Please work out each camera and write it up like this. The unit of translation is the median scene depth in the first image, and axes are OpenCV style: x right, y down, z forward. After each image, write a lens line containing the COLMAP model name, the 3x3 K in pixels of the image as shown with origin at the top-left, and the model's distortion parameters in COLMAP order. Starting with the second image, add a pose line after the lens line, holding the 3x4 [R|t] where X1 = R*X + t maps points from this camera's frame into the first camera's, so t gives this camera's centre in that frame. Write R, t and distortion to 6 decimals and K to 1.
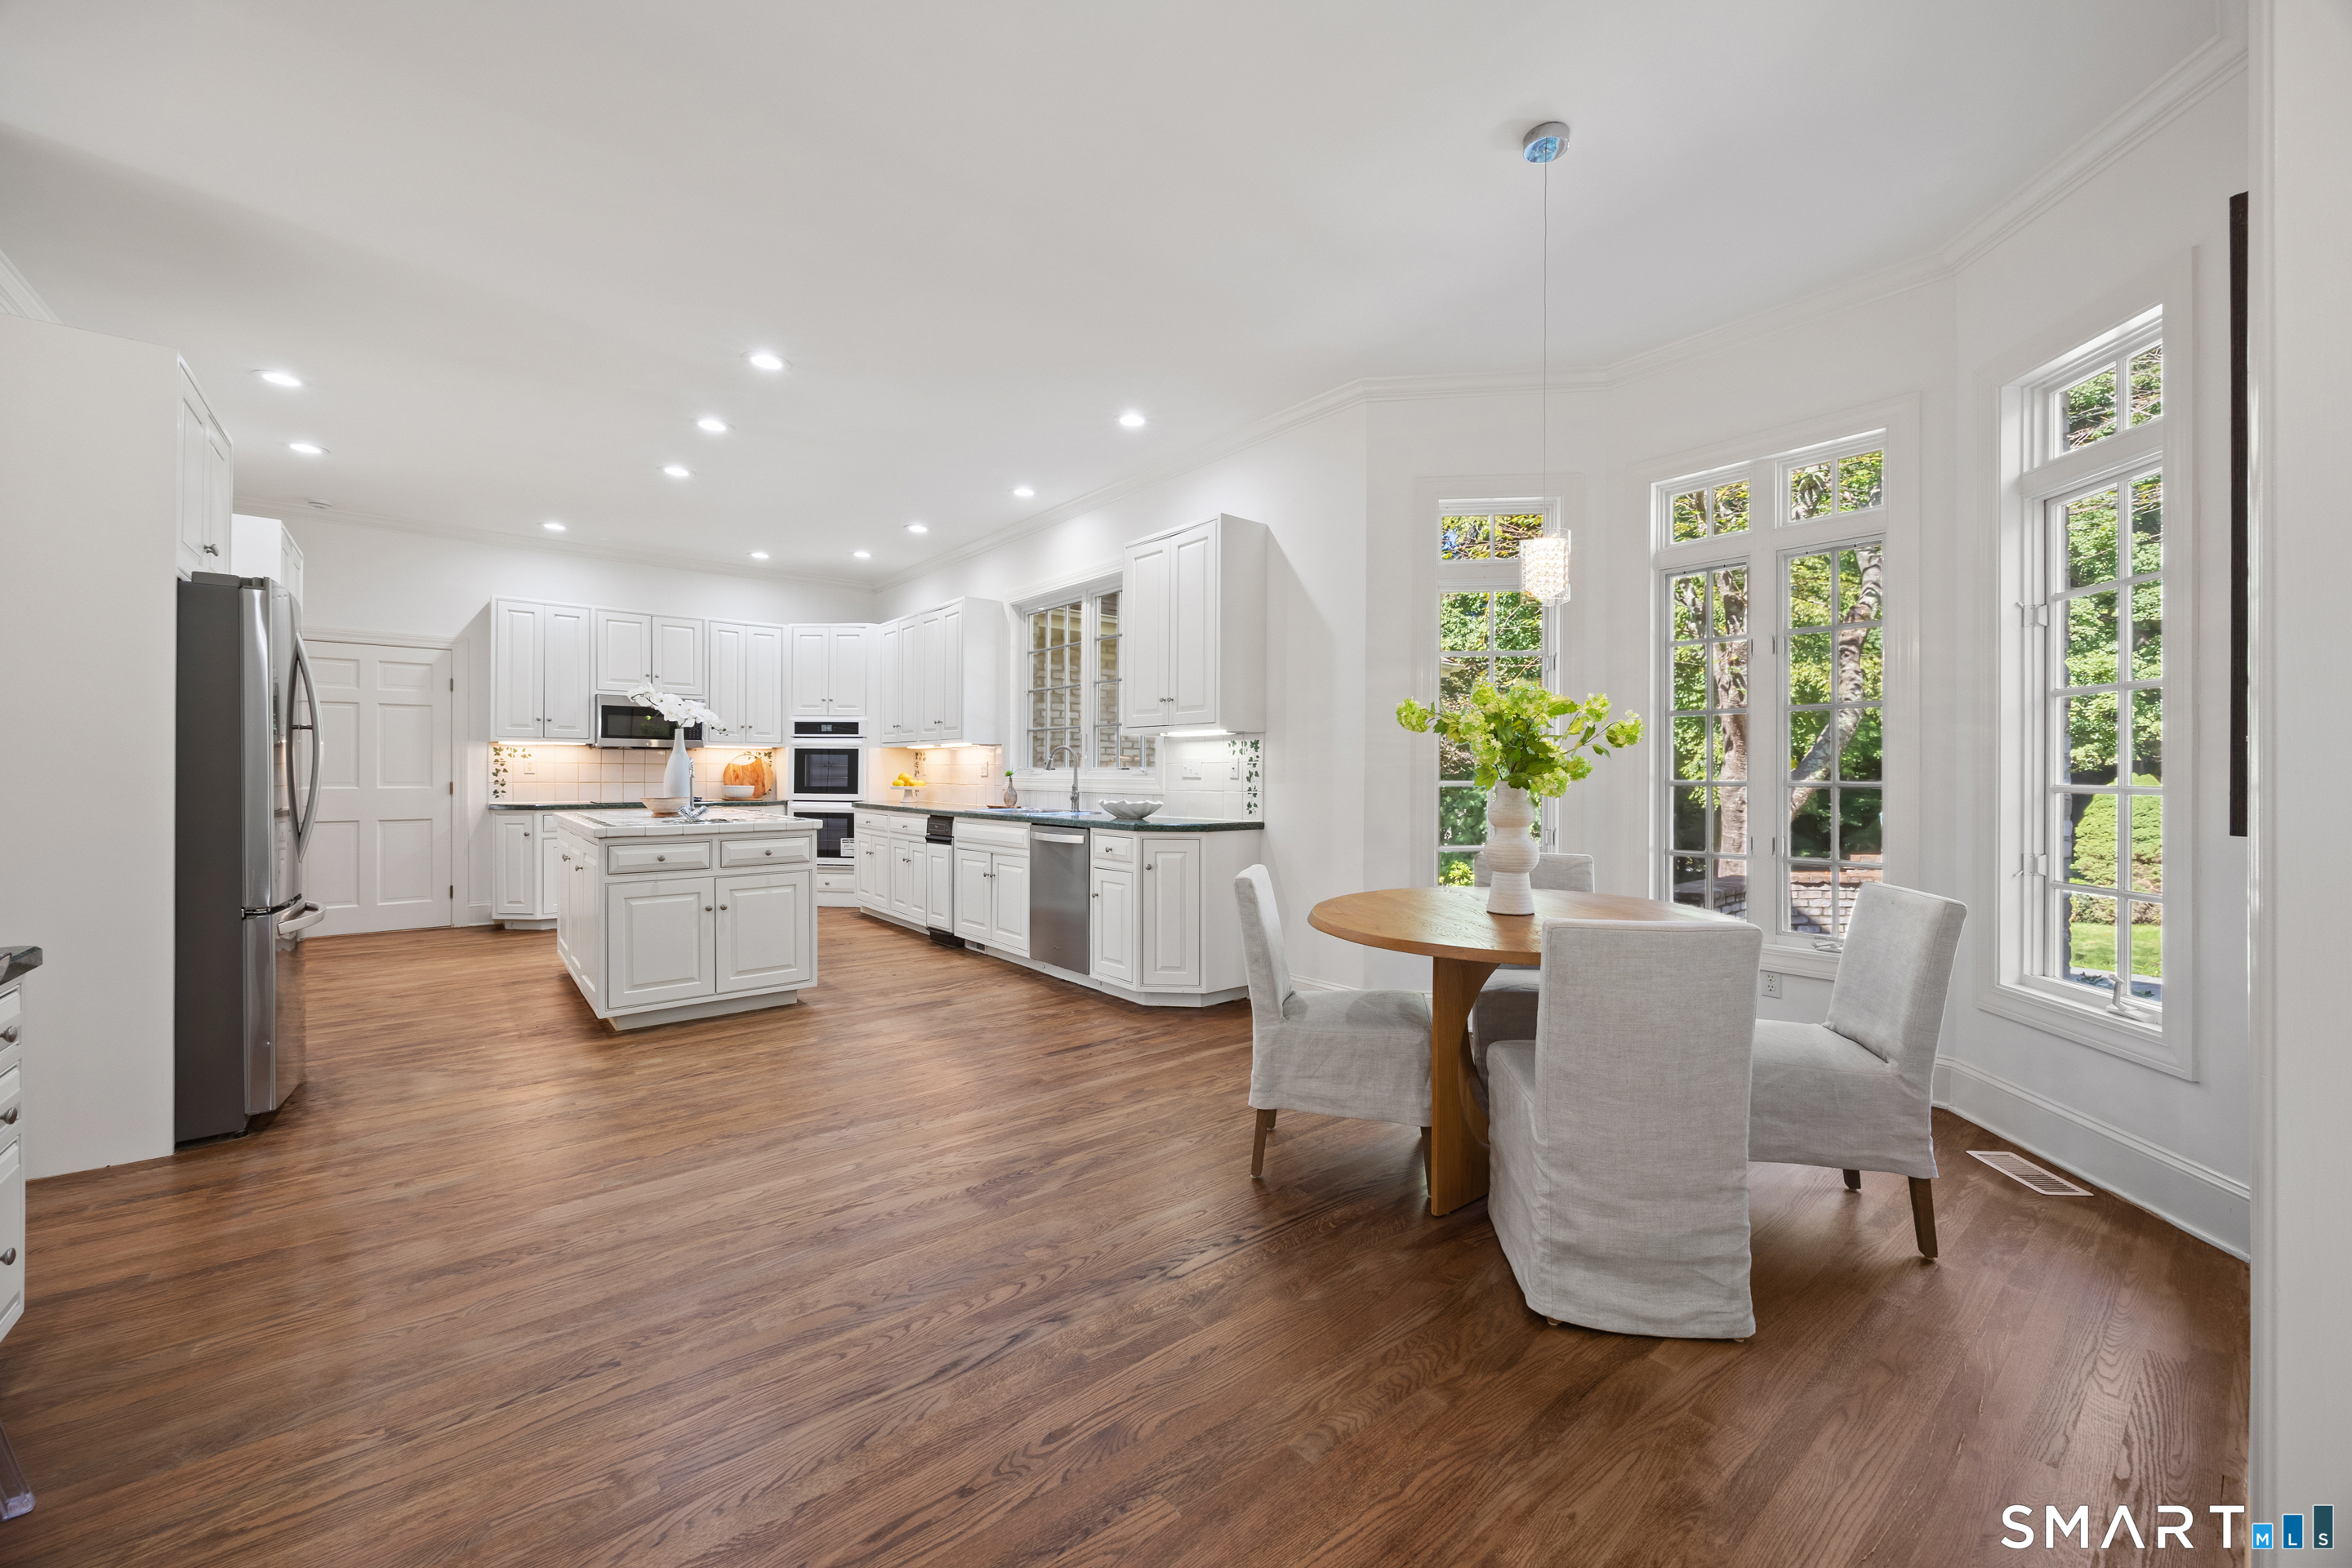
lens RADIAL K [[904.0, 0, 1181.2], [0, 904.0, 773.7], [0, 0, 1]] dist [-0.000053, -0.000275]
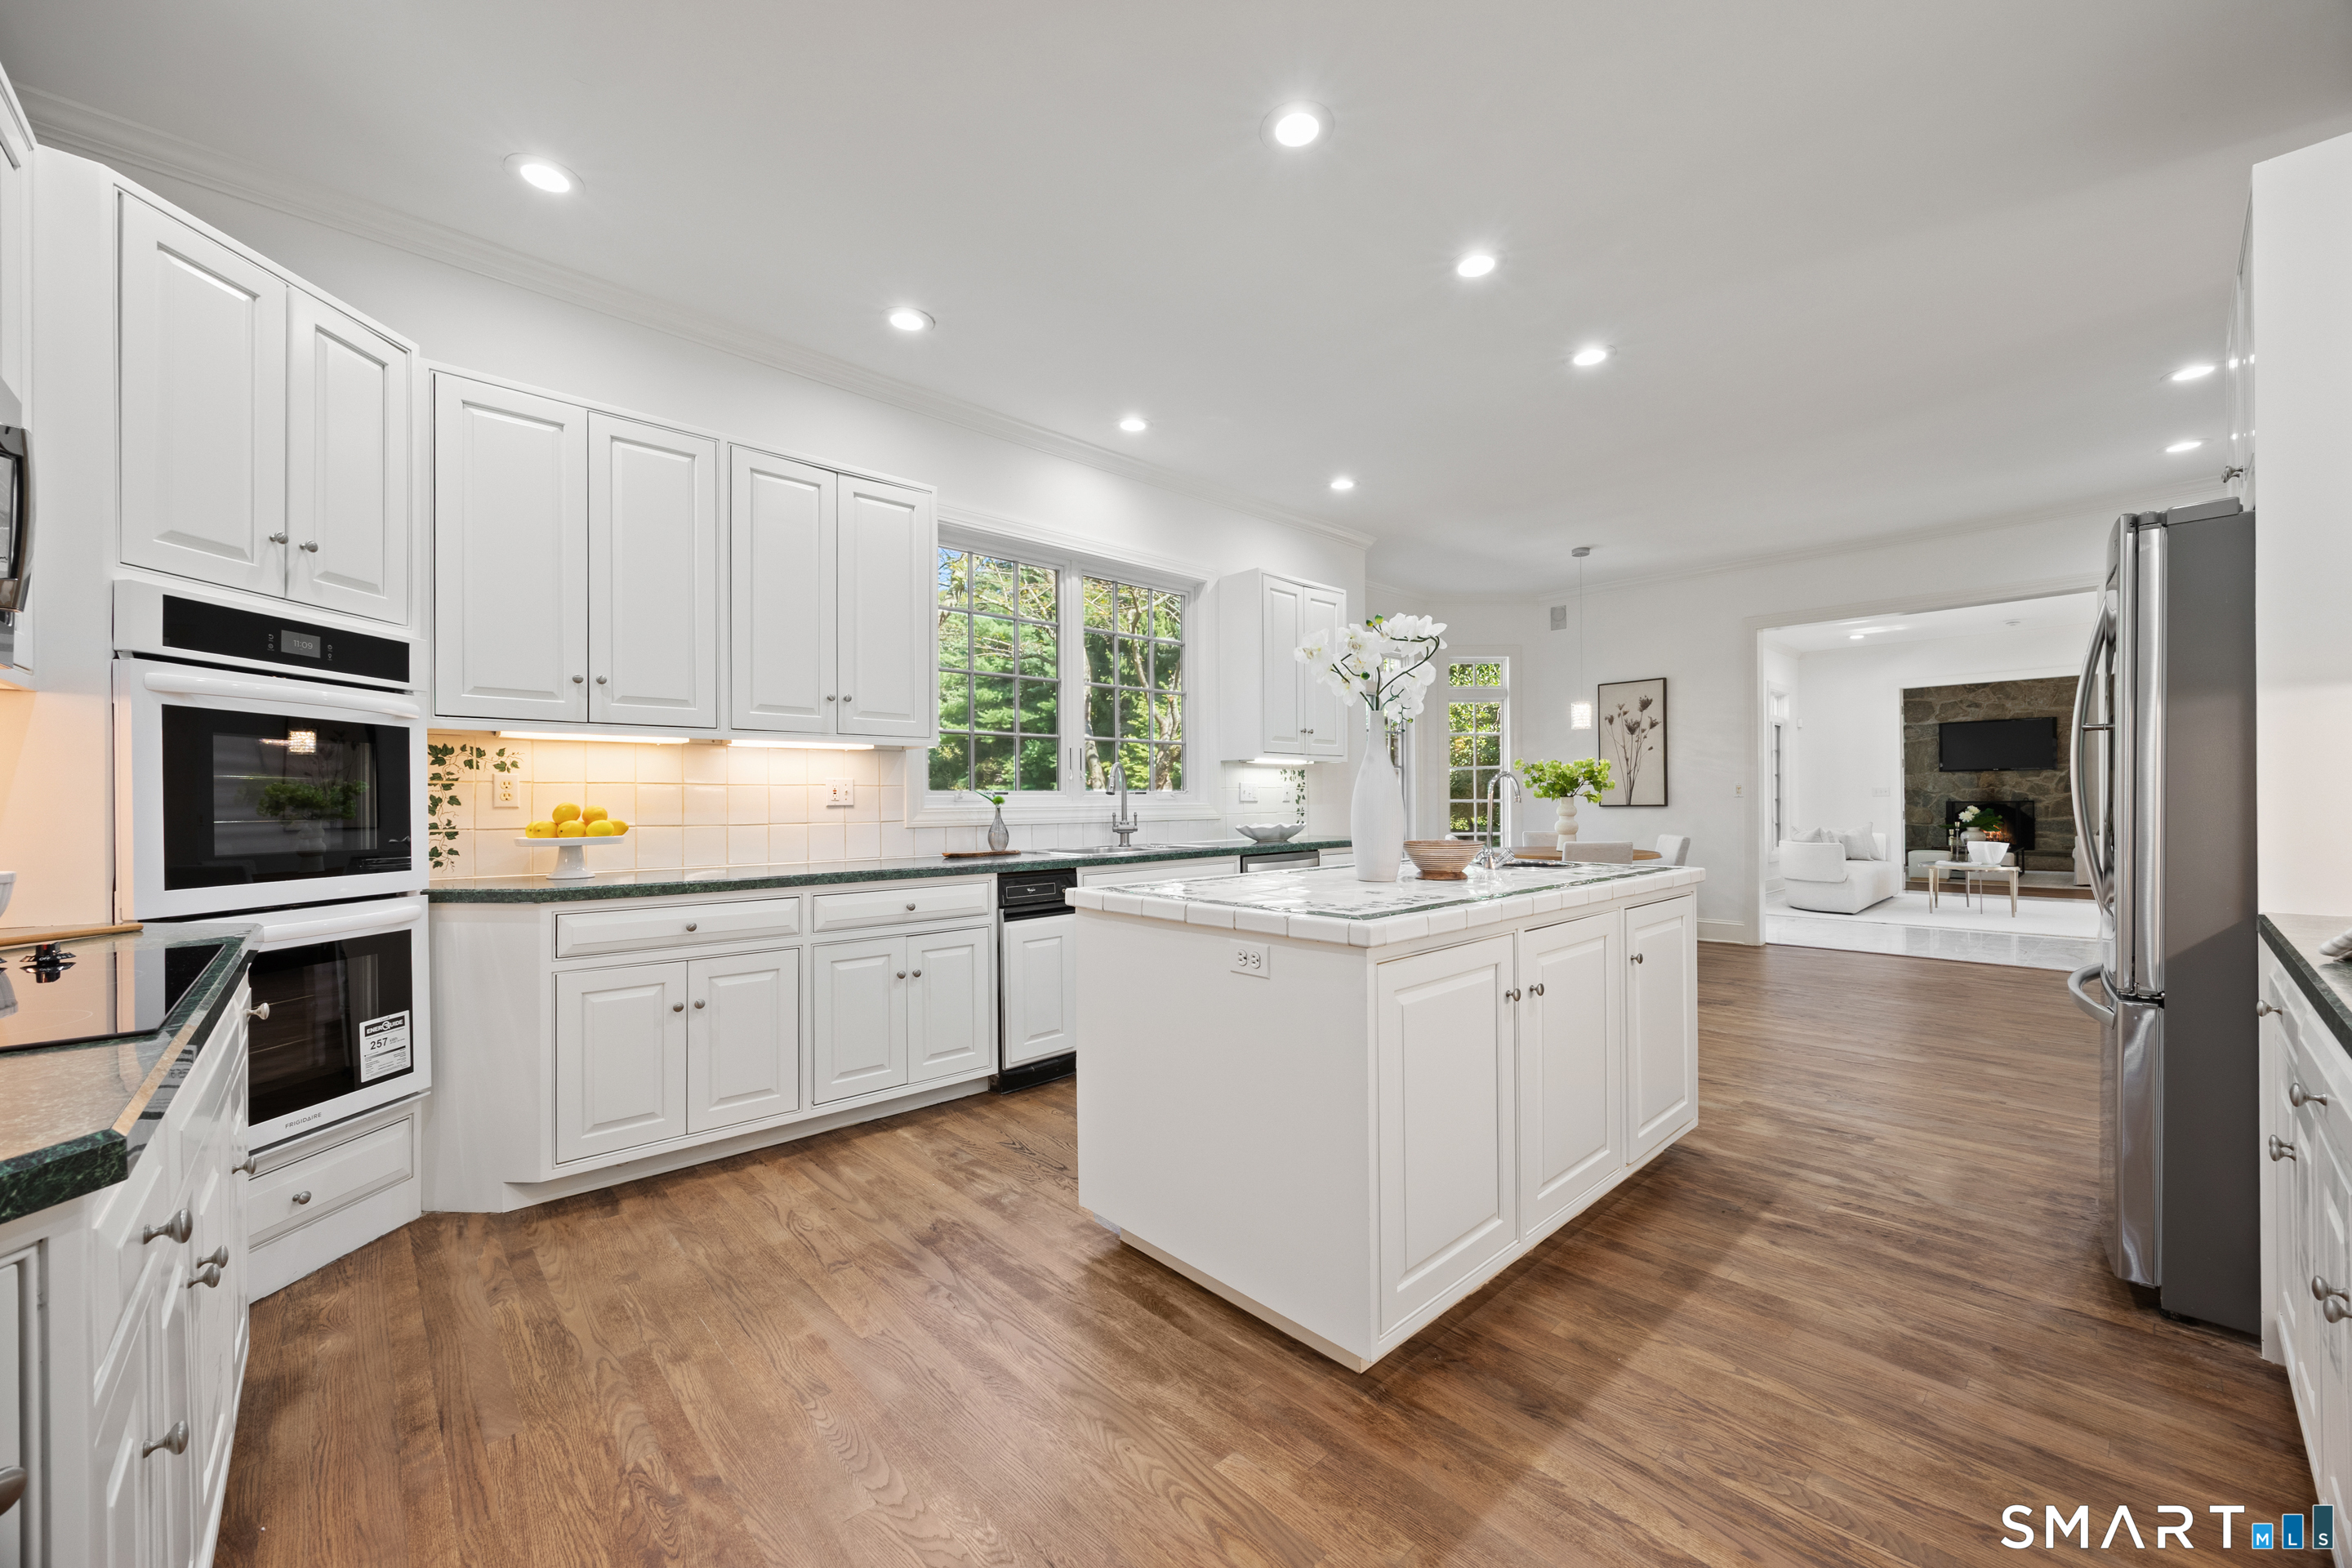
lens RADIAL K [[904.0, 0, 1187.3], [0, 904.0, 797.8], [0, 0, 1]] dist [-0.000053, -0.000275]
pose [[-0.067329, -0.004379, 0.997721, -0.693249], [0.003304, 0.999984, 0.004612, -0.003346], [-0.997725, 0.003607, -0.067314, 0.749111]]
